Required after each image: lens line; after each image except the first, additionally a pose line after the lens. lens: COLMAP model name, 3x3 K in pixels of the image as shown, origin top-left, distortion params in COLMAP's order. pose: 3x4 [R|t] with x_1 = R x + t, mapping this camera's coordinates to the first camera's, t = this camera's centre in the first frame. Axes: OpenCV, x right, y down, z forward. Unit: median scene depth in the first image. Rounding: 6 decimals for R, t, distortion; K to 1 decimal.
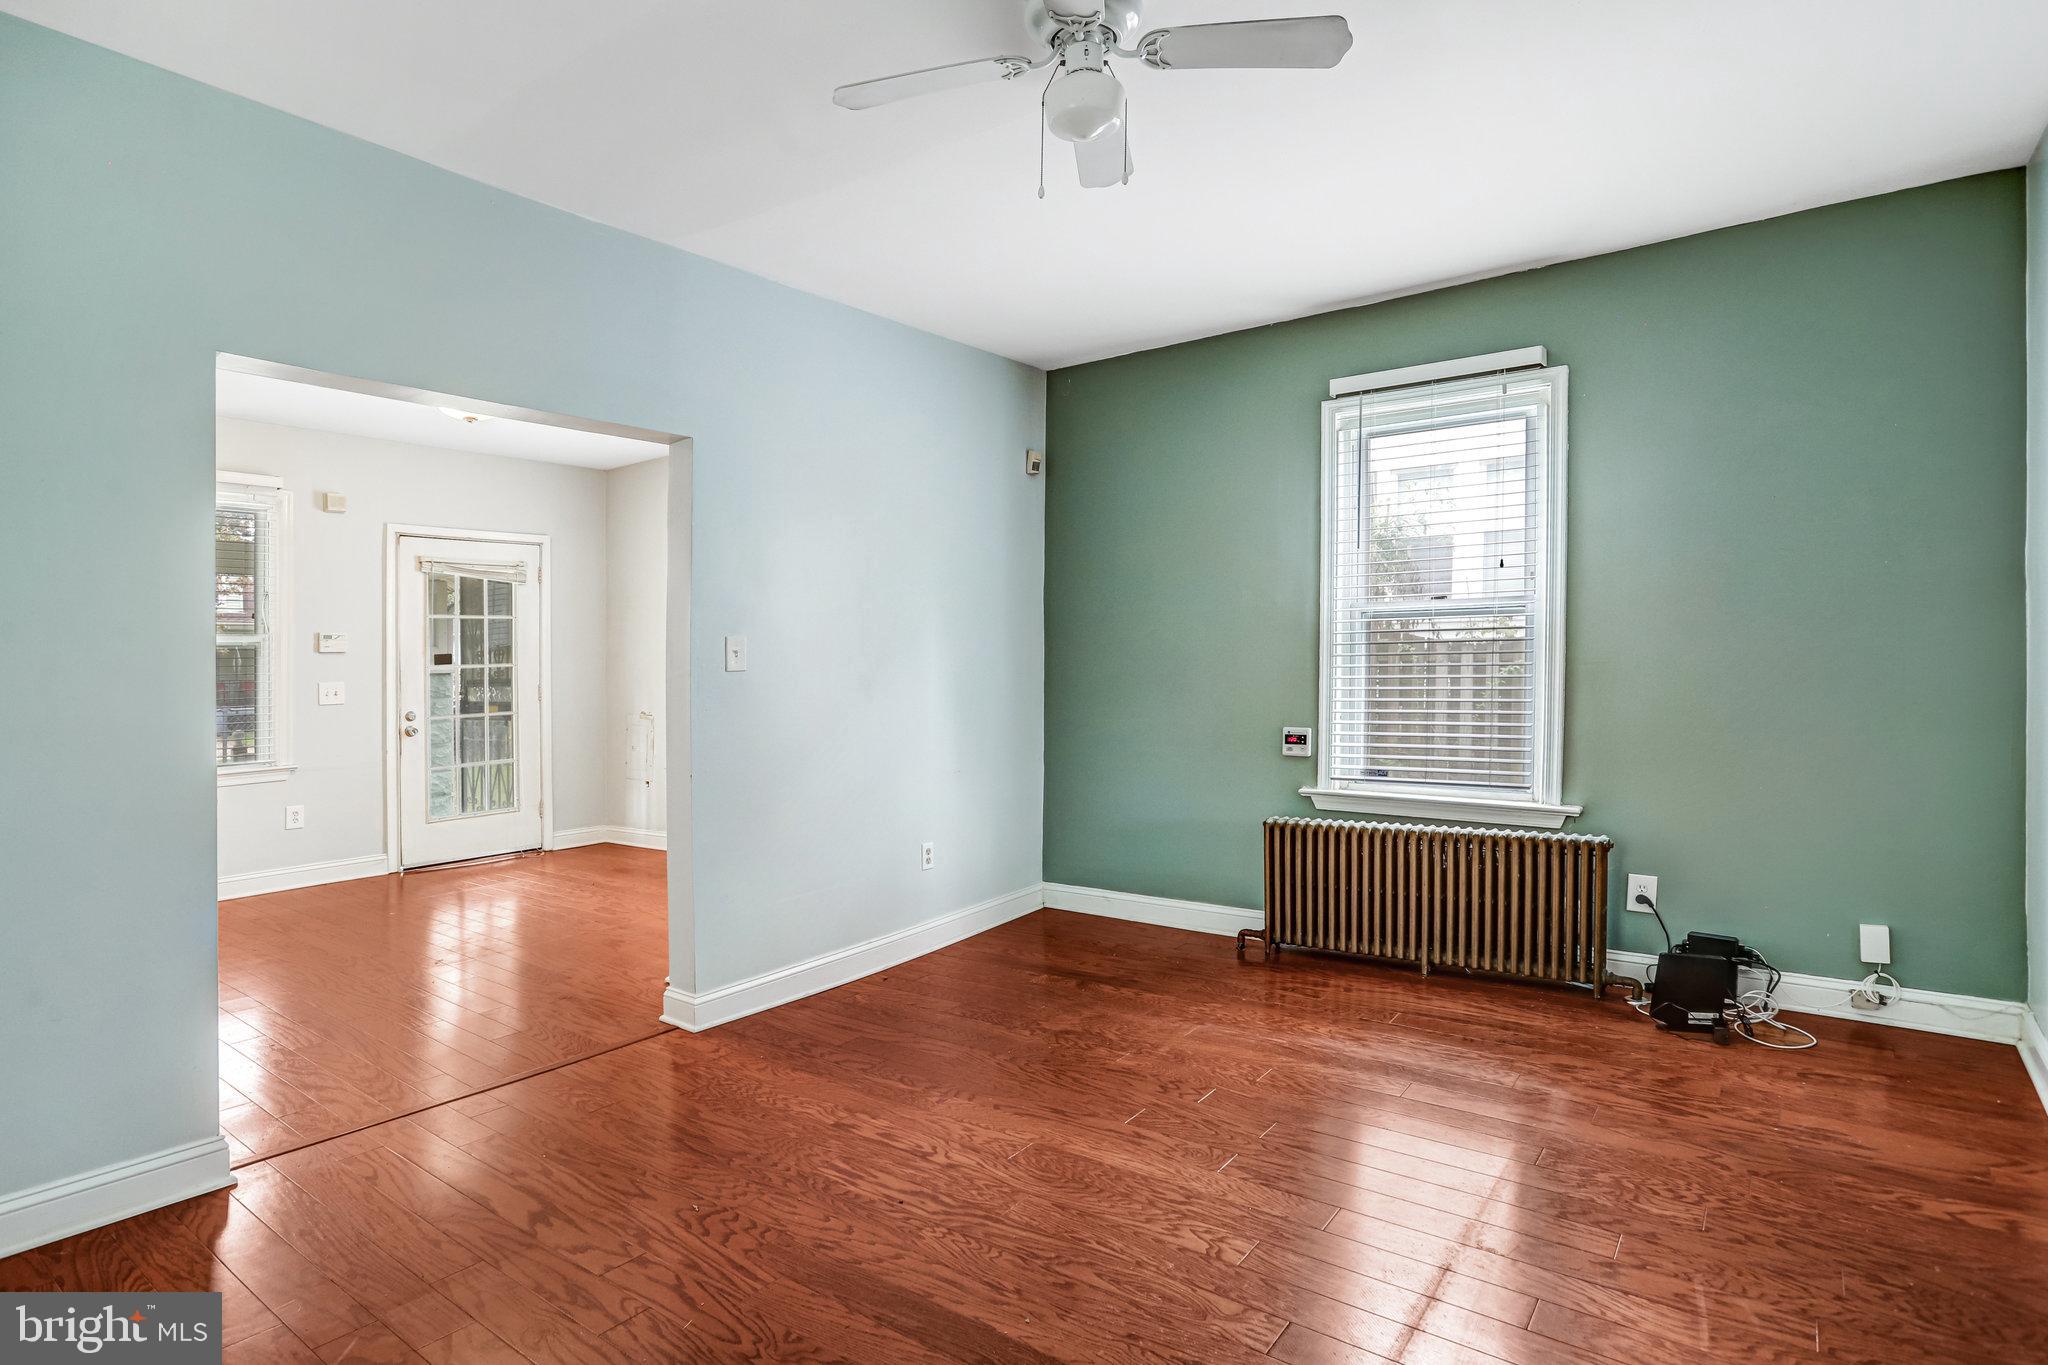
lens RADIAL K [[1042.5, 0, 1033.8], [0, 1042.5, 597.0], [0, 0, 1]] dist [-0.034562, 0.019993]
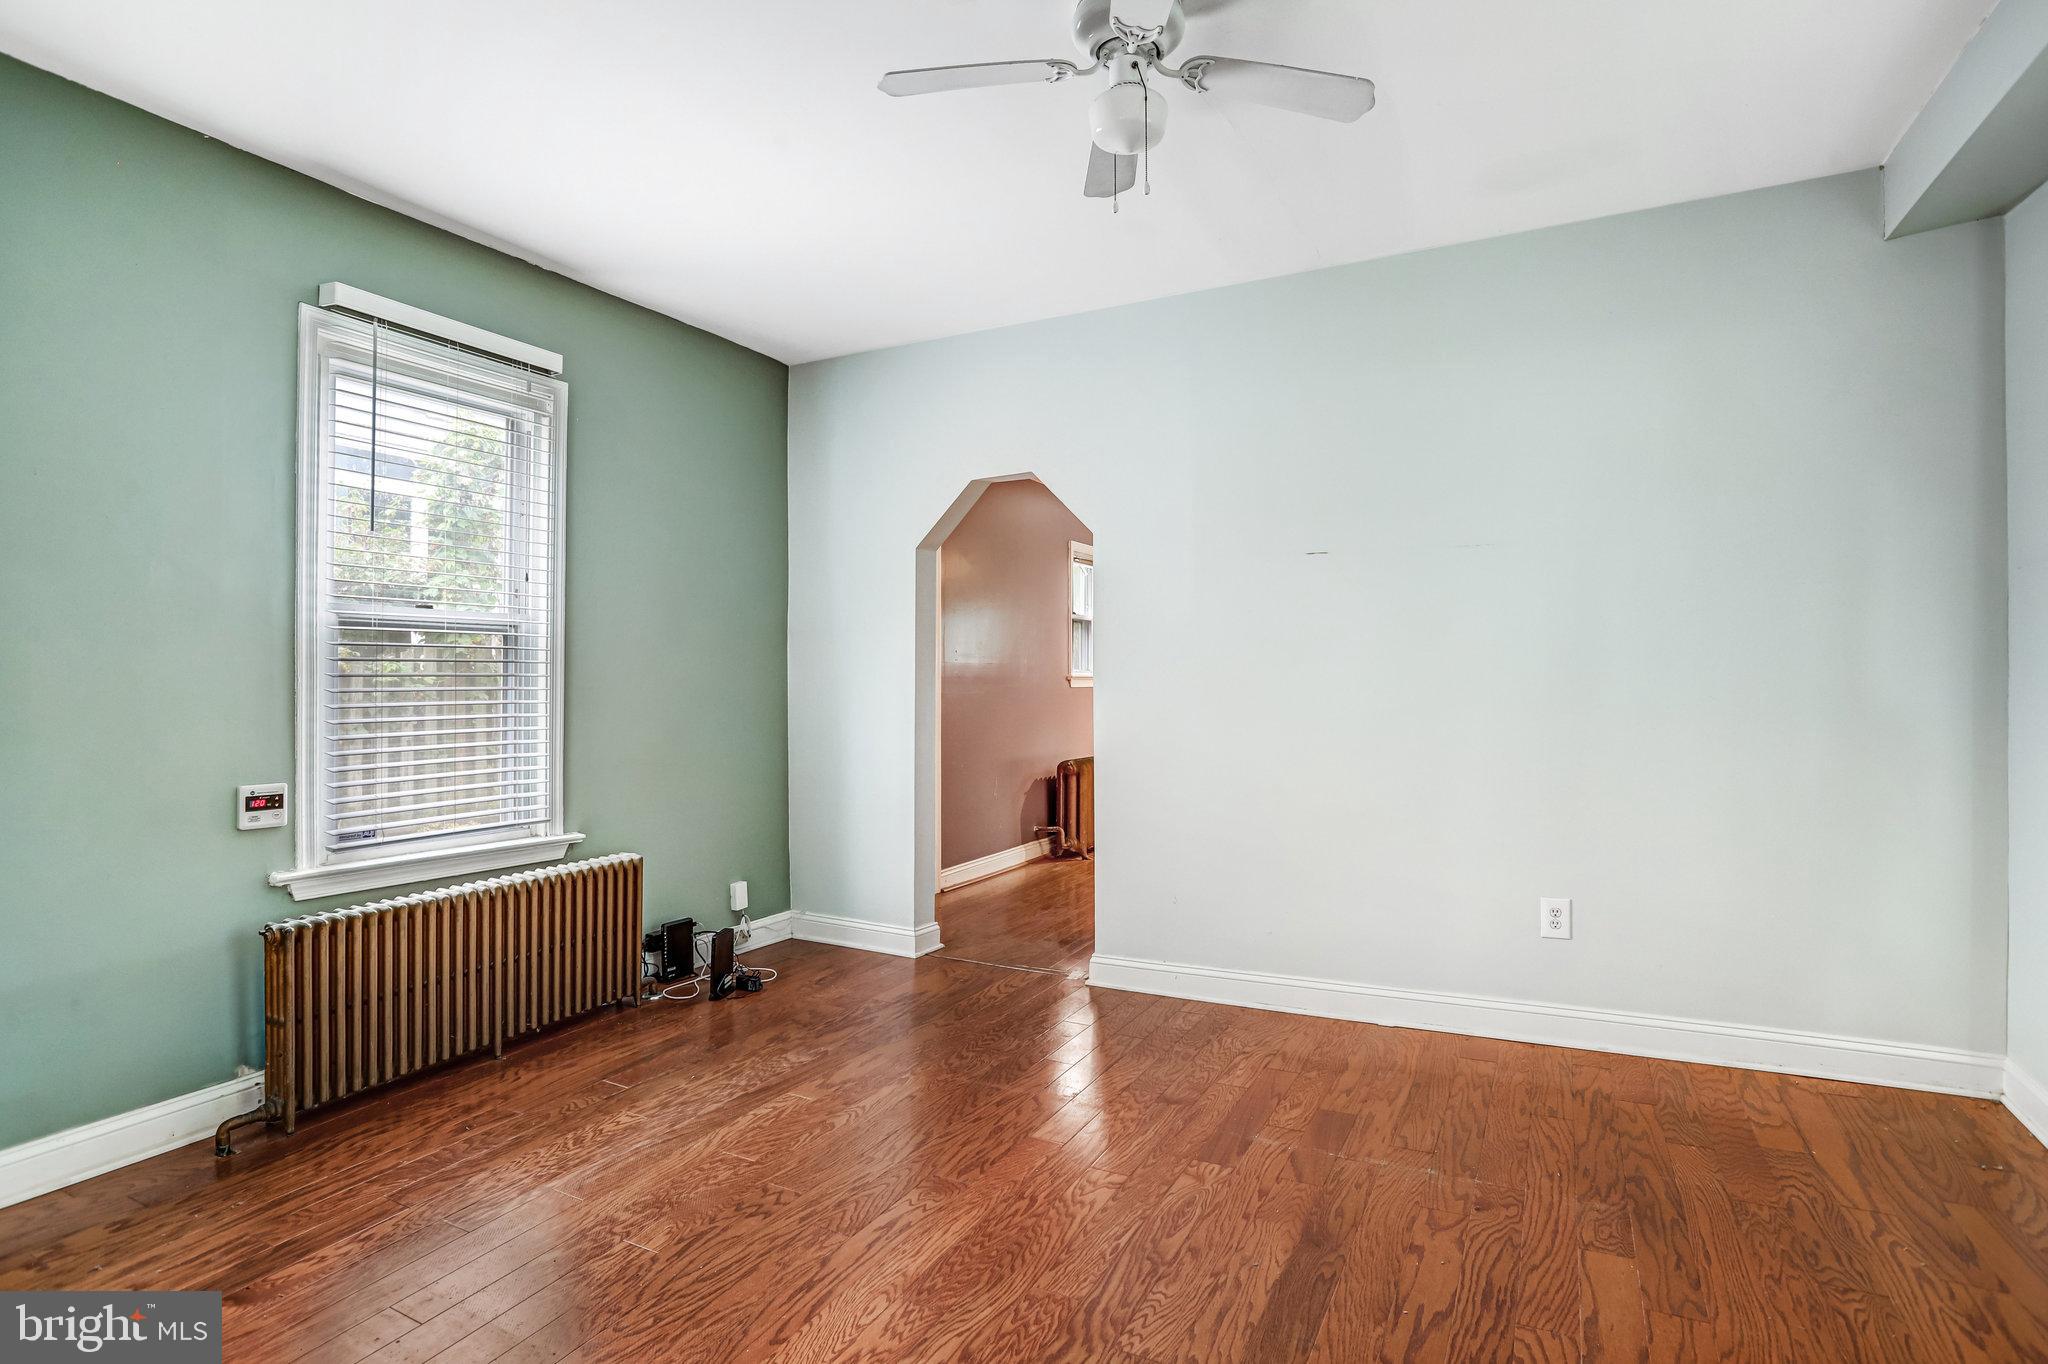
lens RADIAL K [[1047.7, 0, 1055.1], [0, 1047.7, 683.3], [0, 0, 1]] dist [-0.071452, 0.032879]
pose [[-0.172004, 0.022555, 0.984838, -0.563852], [-0.048759, 0.998318, -0.031380, 0.071279], [-0.983889, -0.053418, -0.170615, 0.764660]]
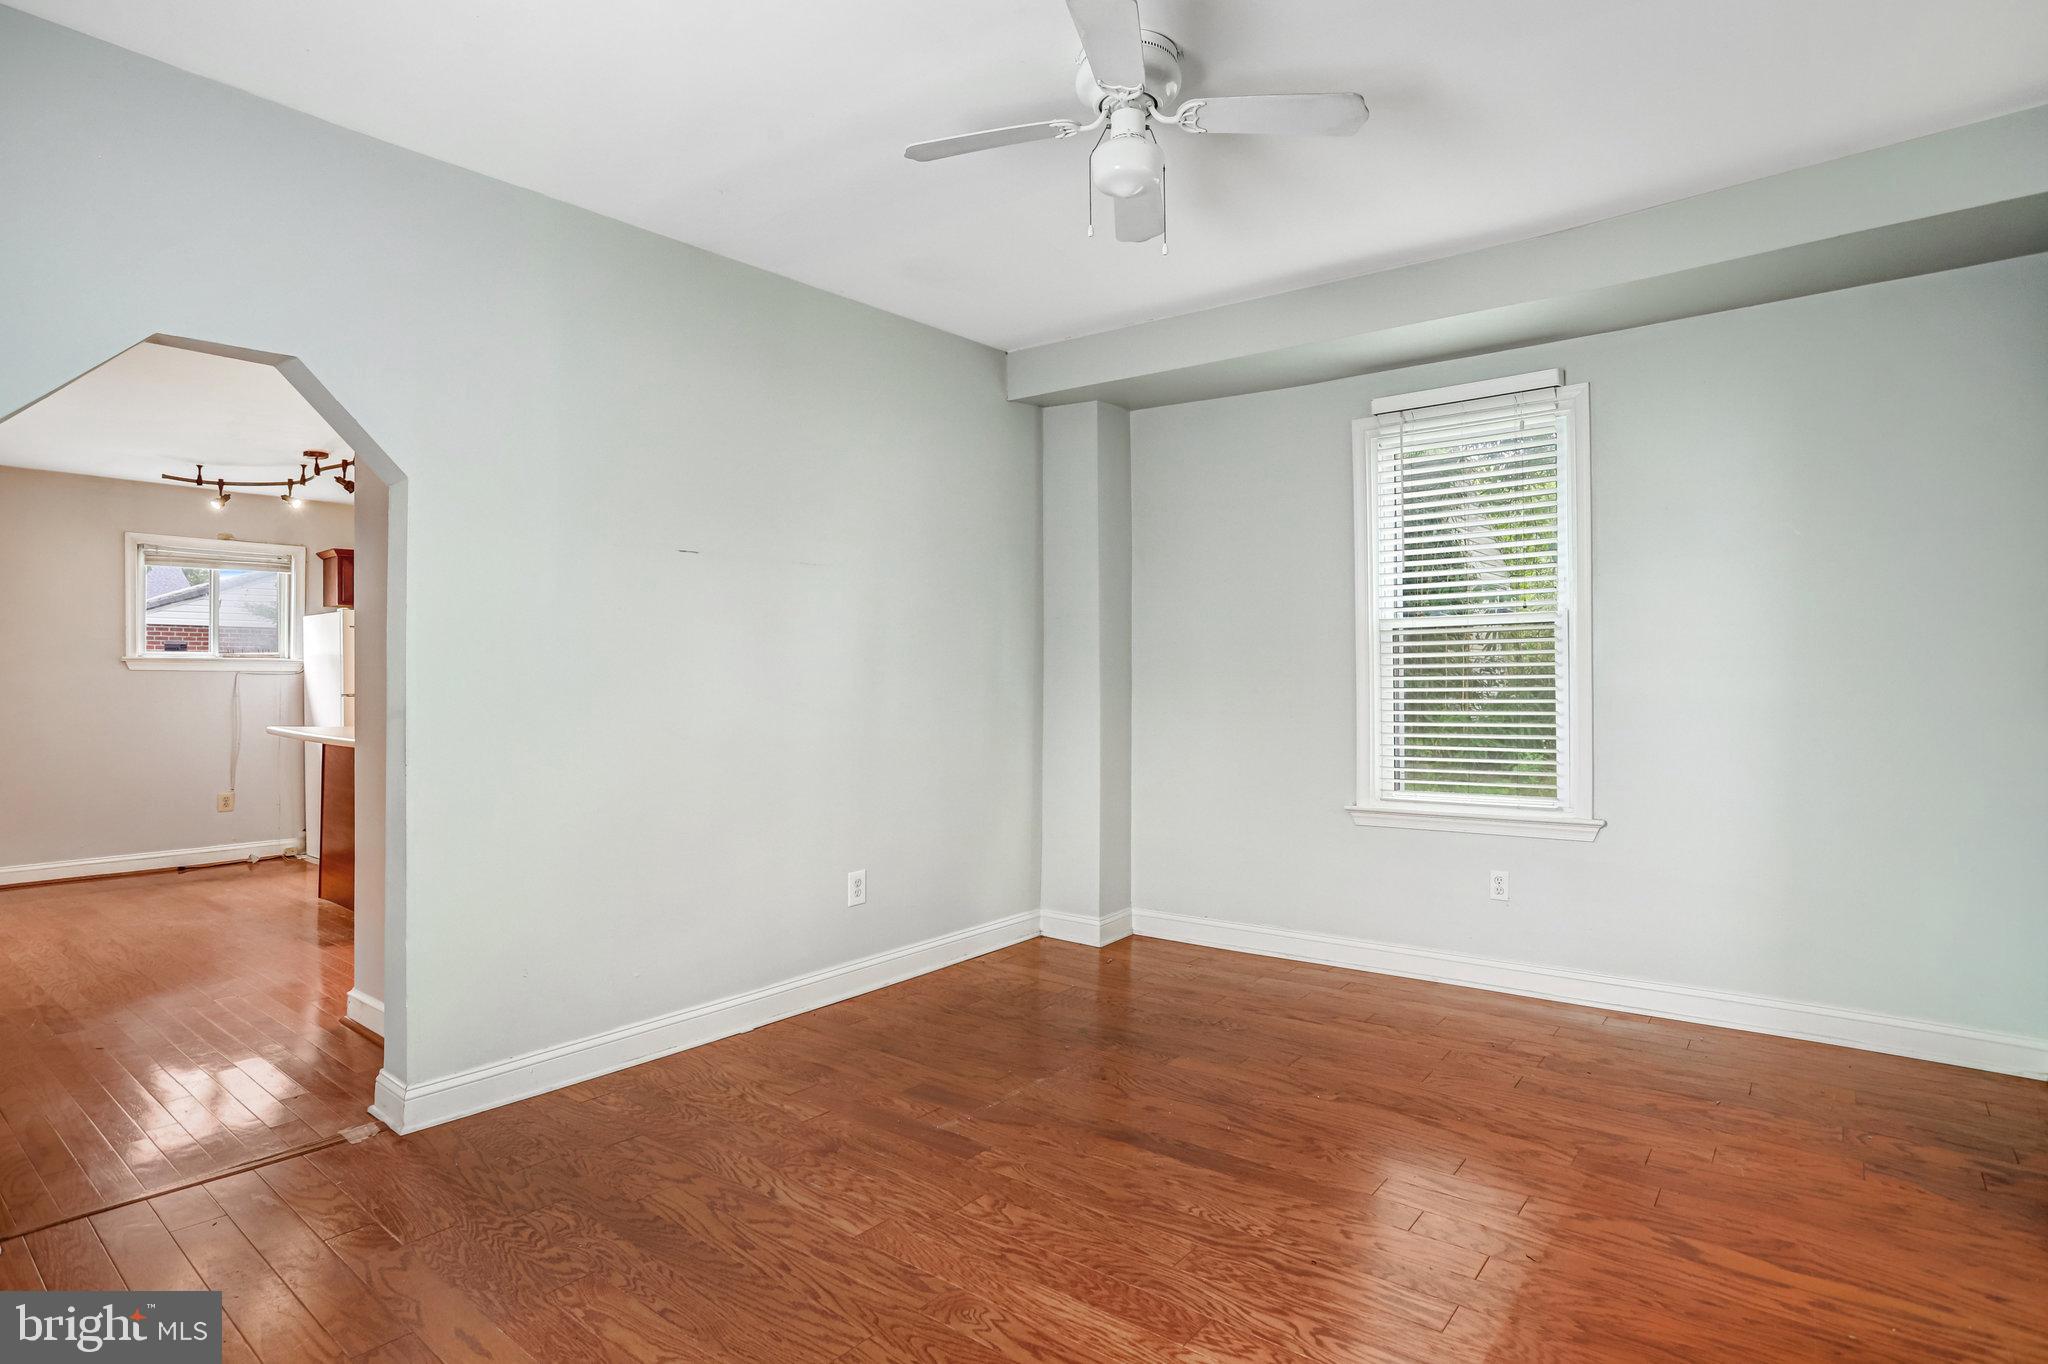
lens RADIAL K [[1047.7, 0, 1055.1], [0, 1047.7, 683.3], [0, 0, 1]] dist [-0.071452, 0.032879]
pose [[-0.999659, 0.021497, 0.014828, 0.050448], [0.020723, 0.998508, -0.050515, 0.074078], [-0.015892, -0.050190, -0.998613, 1.278288]]
